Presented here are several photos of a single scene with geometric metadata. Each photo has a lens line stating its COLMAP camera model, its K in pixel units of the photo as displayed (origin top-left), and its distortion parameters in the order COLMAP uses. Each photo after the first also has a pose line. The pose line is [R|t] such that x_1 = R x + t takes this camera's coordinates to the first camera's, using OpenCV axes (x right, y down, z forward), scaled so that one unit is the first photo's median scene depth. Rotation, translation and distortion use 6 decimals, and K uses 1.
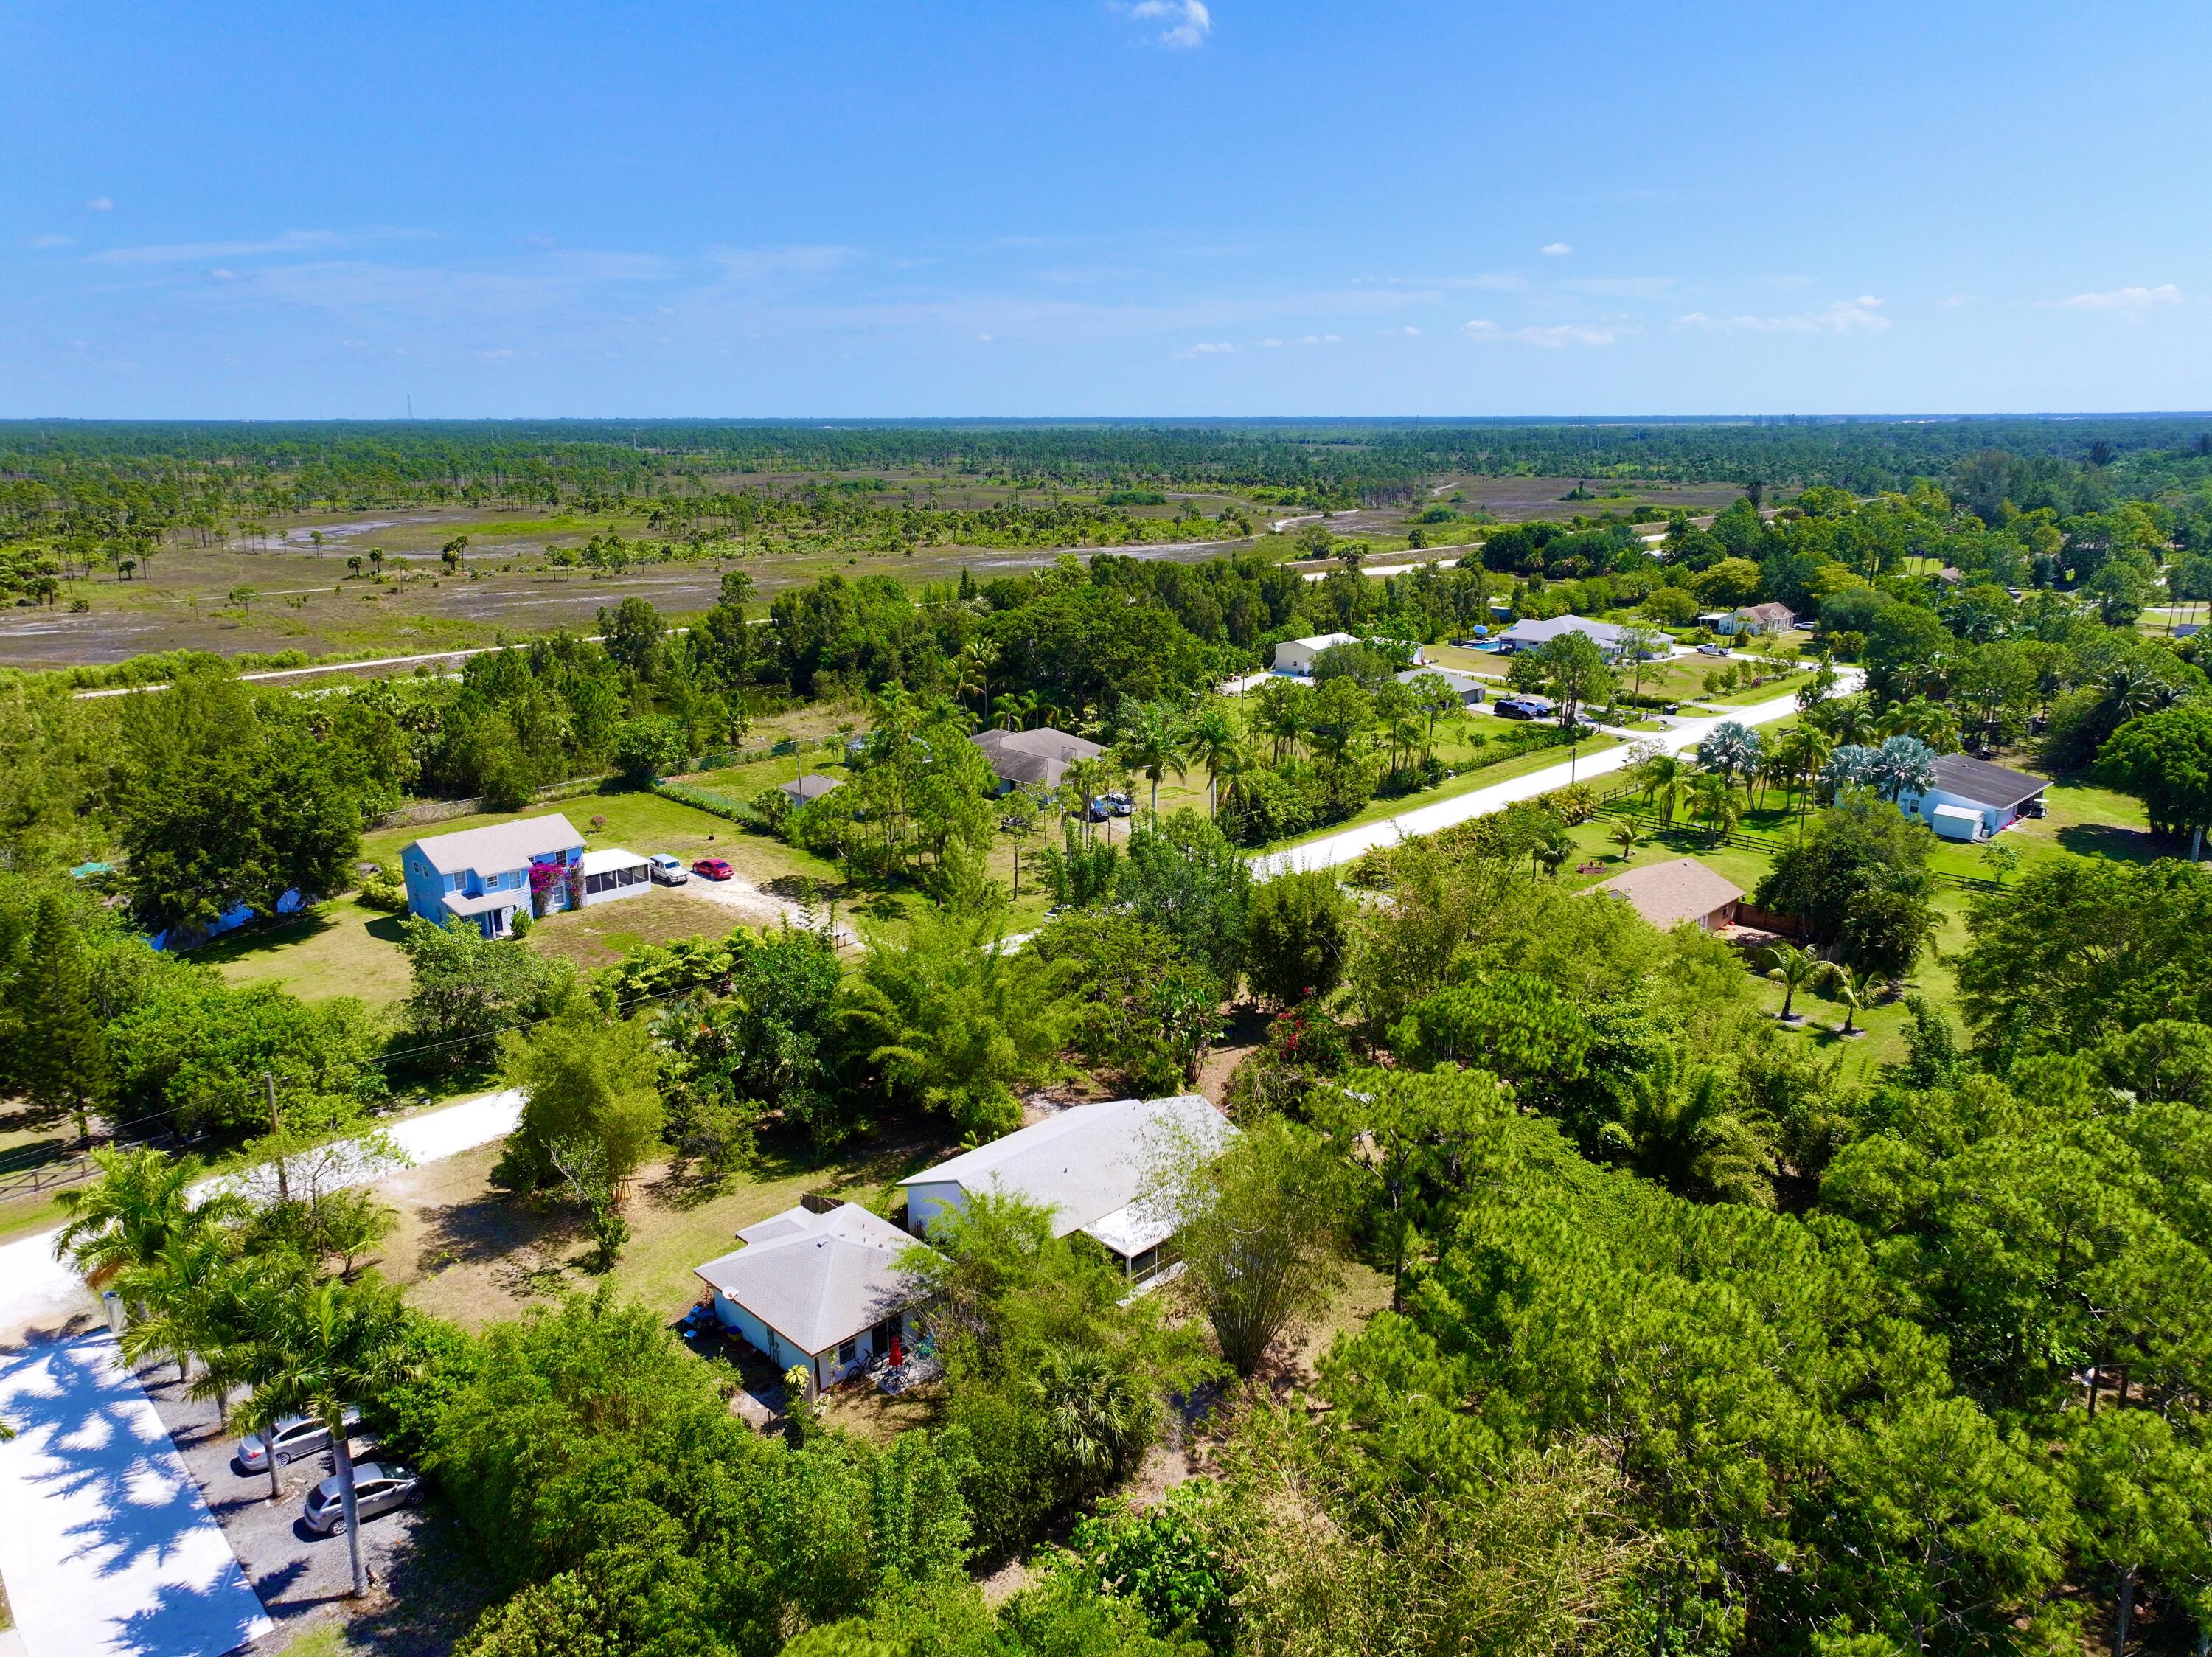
lens RADIAL K [[1546.4, 0, 1115.0], [0, 1546.4, 835.4], [0, 0, 1]] dist [-0.002116, 0.018087]
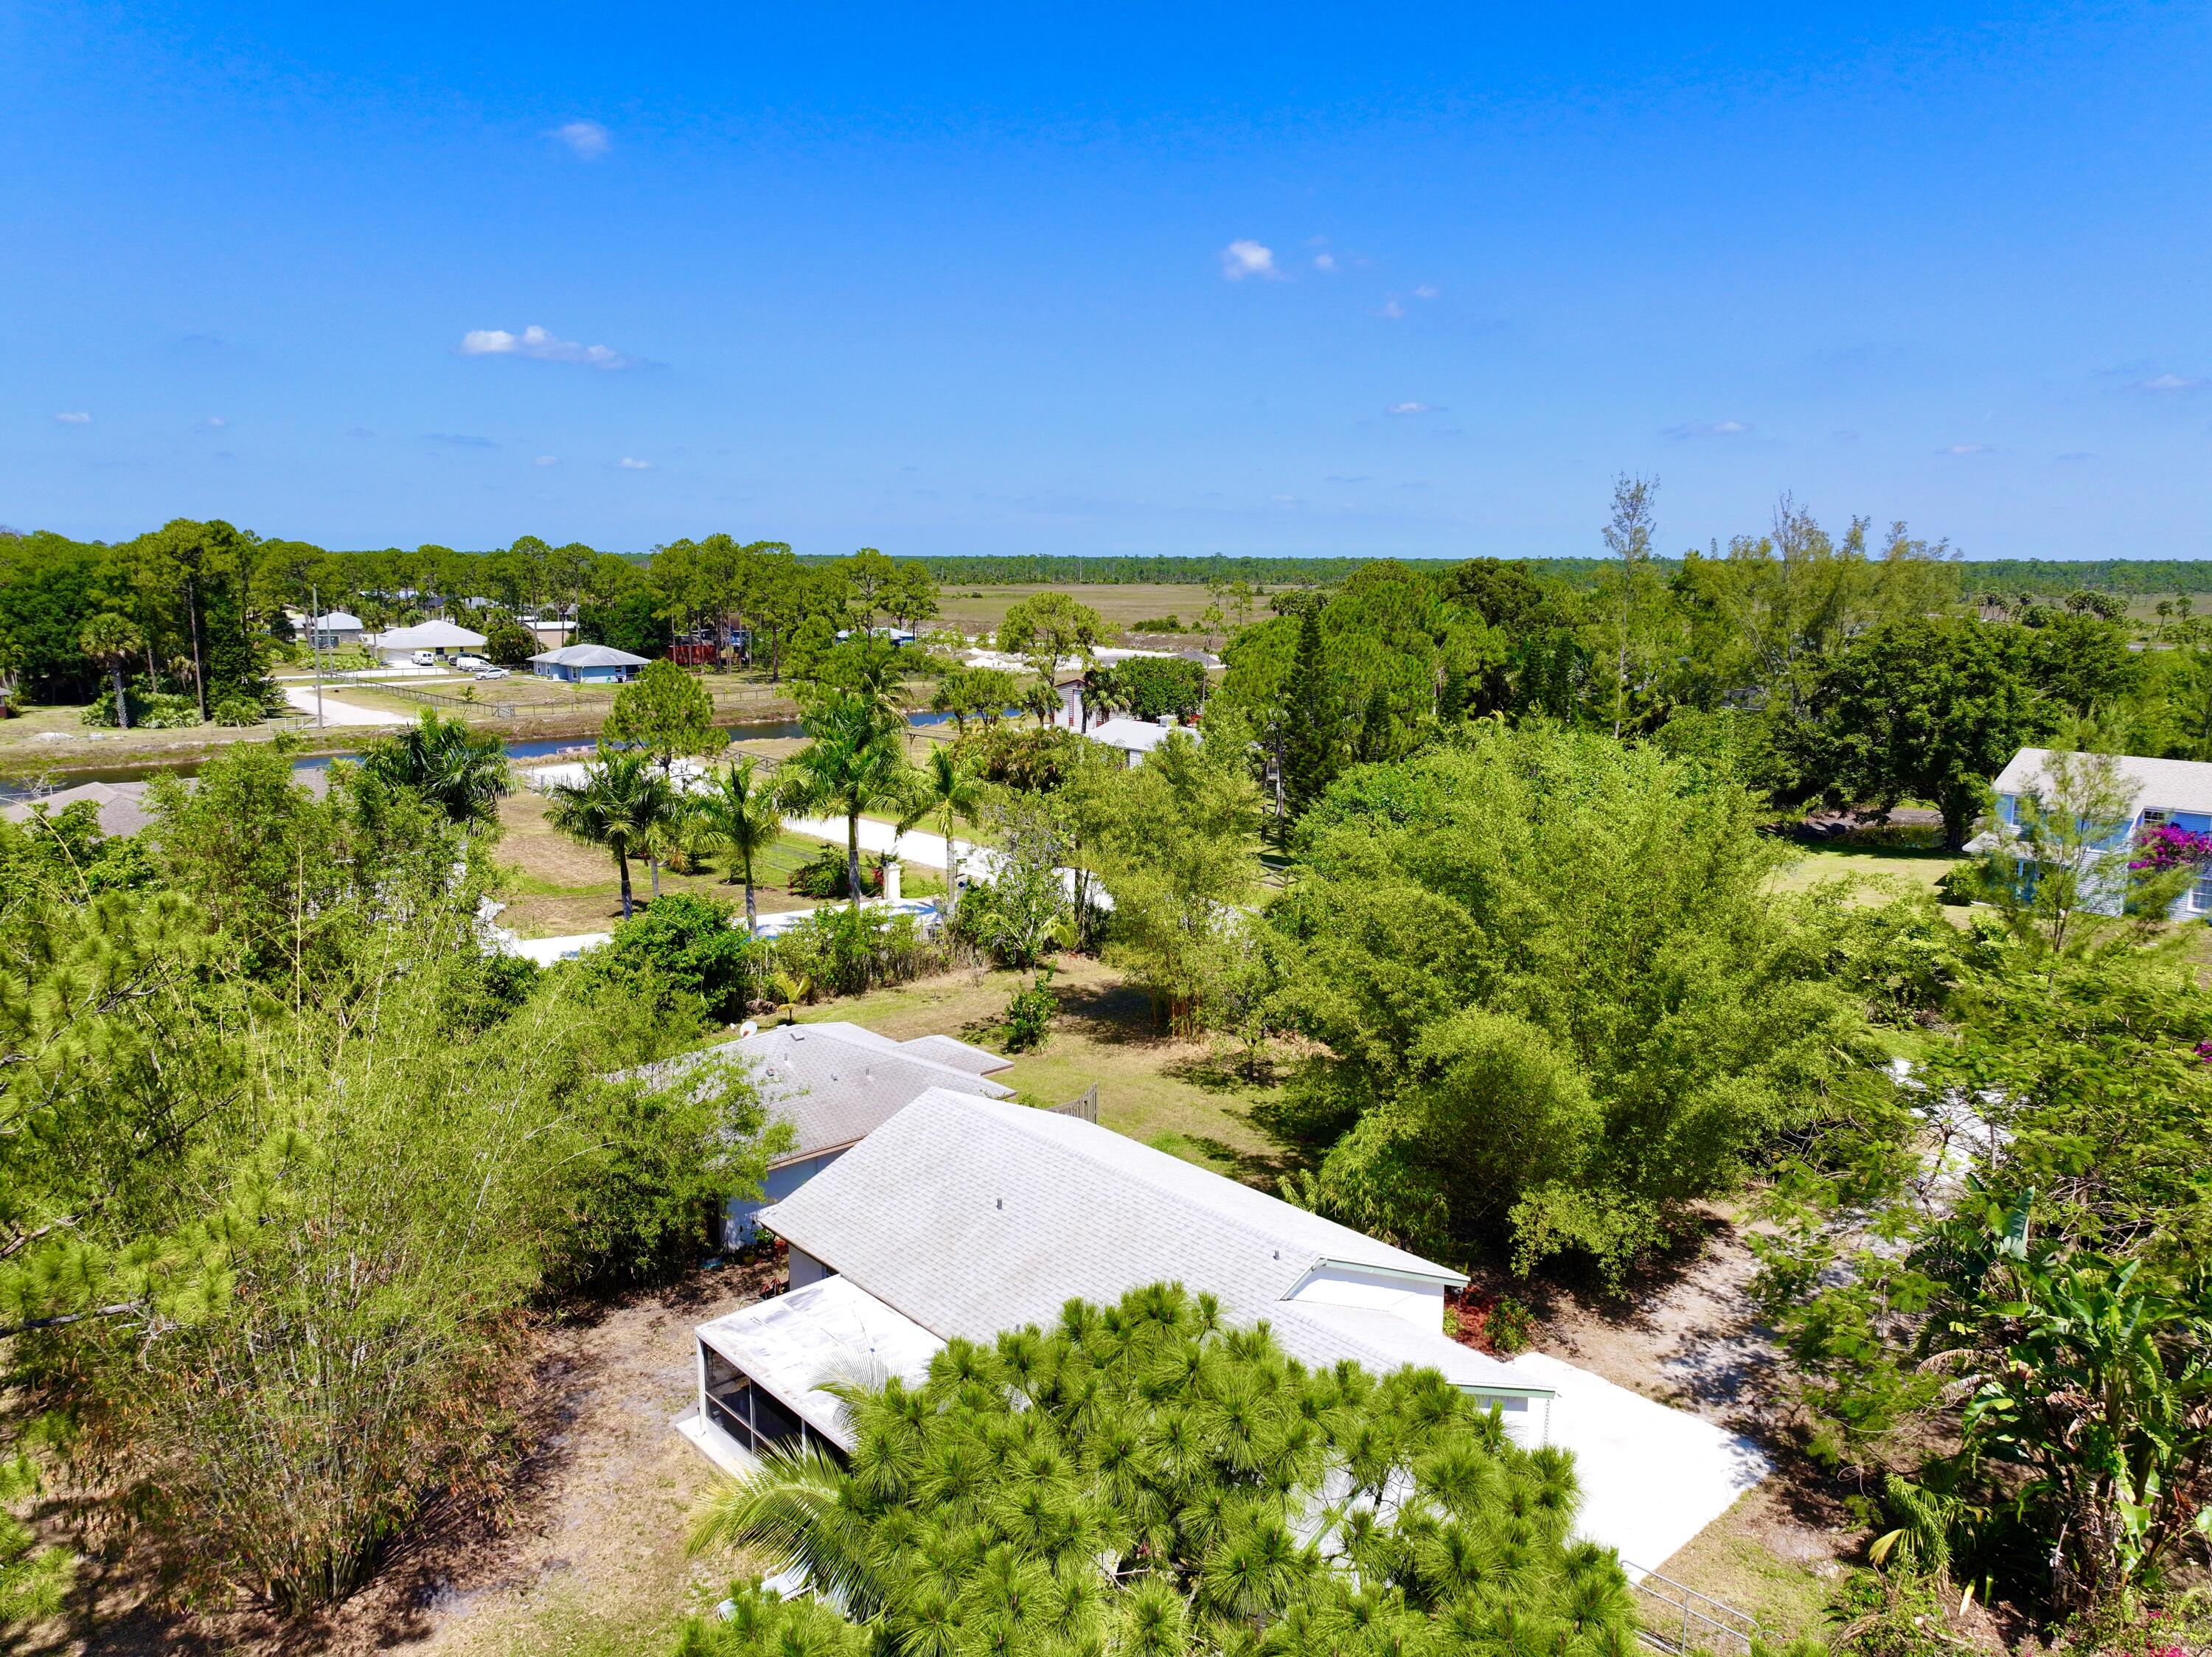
lens RADIAL K [[1546.4, 0, 1110.1], [0, 1546.4, 833.9], [0, 0, 1]] dist [-0.002116, 0.018087]
pose [[-0.070083, 0.181727, -0.980848, 0.290220], [-0.262418, 0.945275, 0.193887, 0.009721], [0.962406, 0.270980, -0.018559, 0.727670]]
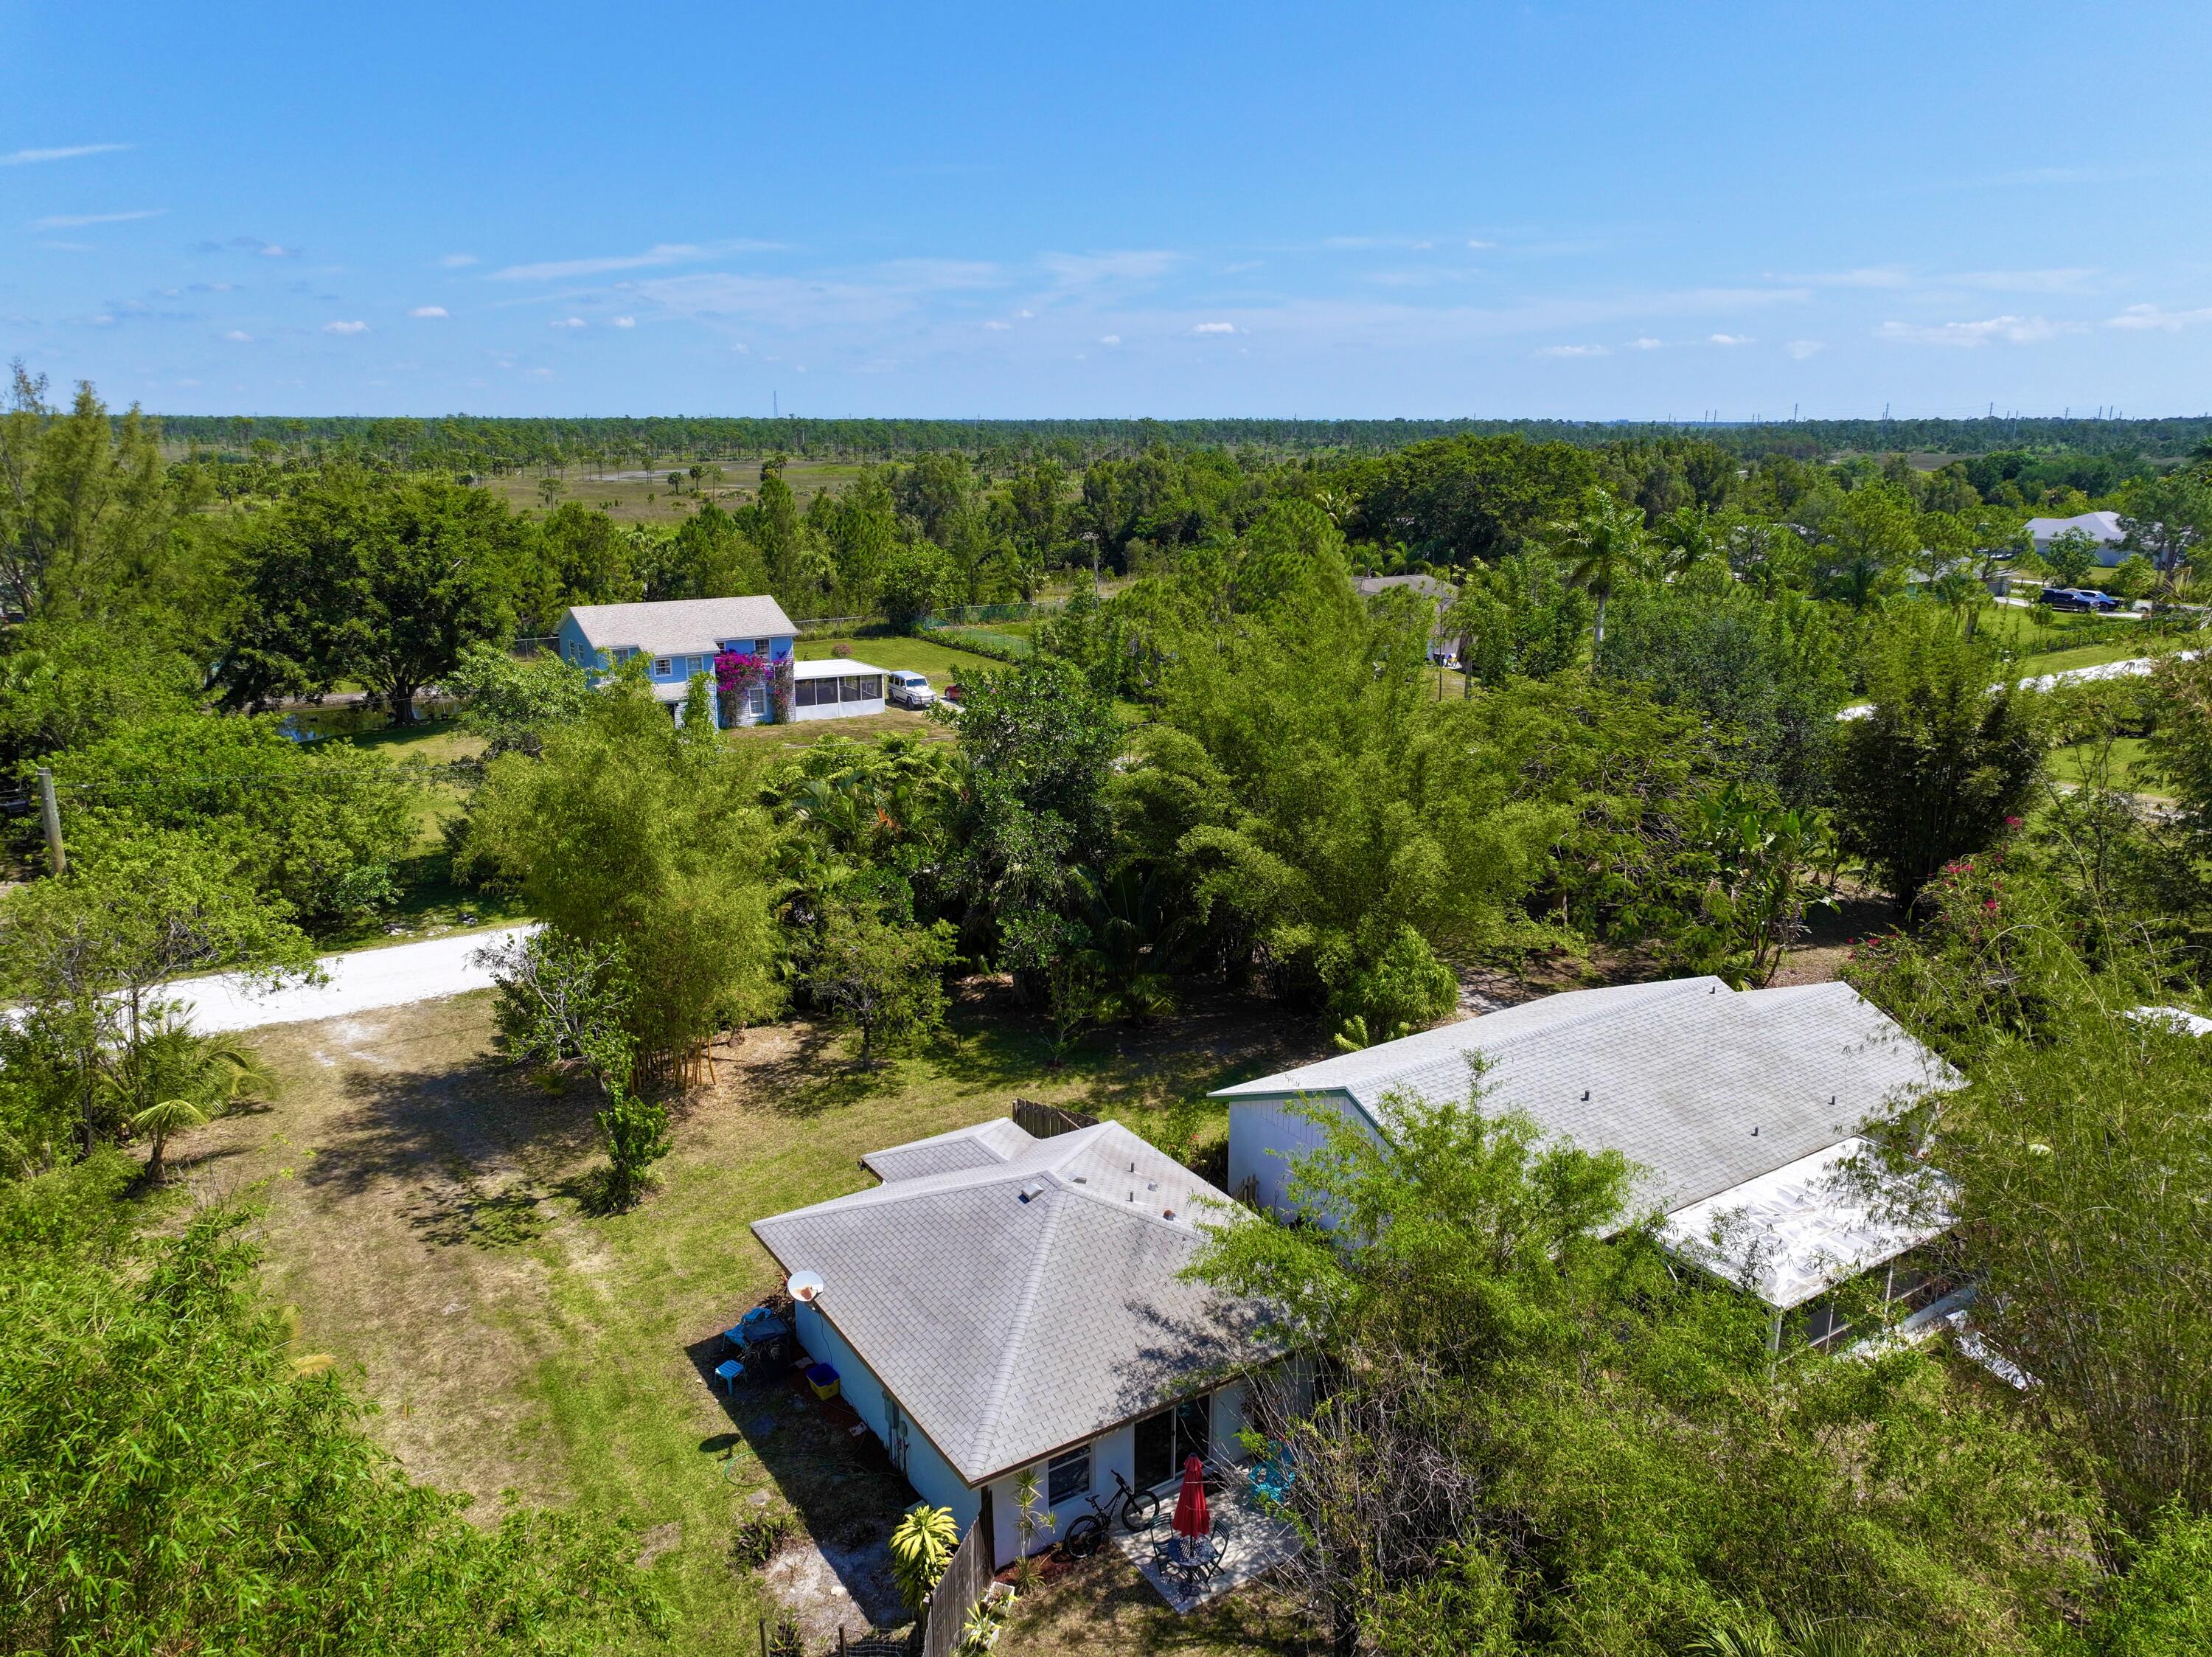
lens RADIAL K [[1546.4, 0, 1117.8], [0, 1546.4, 846.8], [0, 0, 1]] dist [-0.002116, 0.018087]
pose [[0.979014, 0.058572, -0.195195, -0.058112], [-0.057579, 0.998283, 0.010762, 0.105654], [0.195490, 0.000703, 0.980705, 0.383134]]
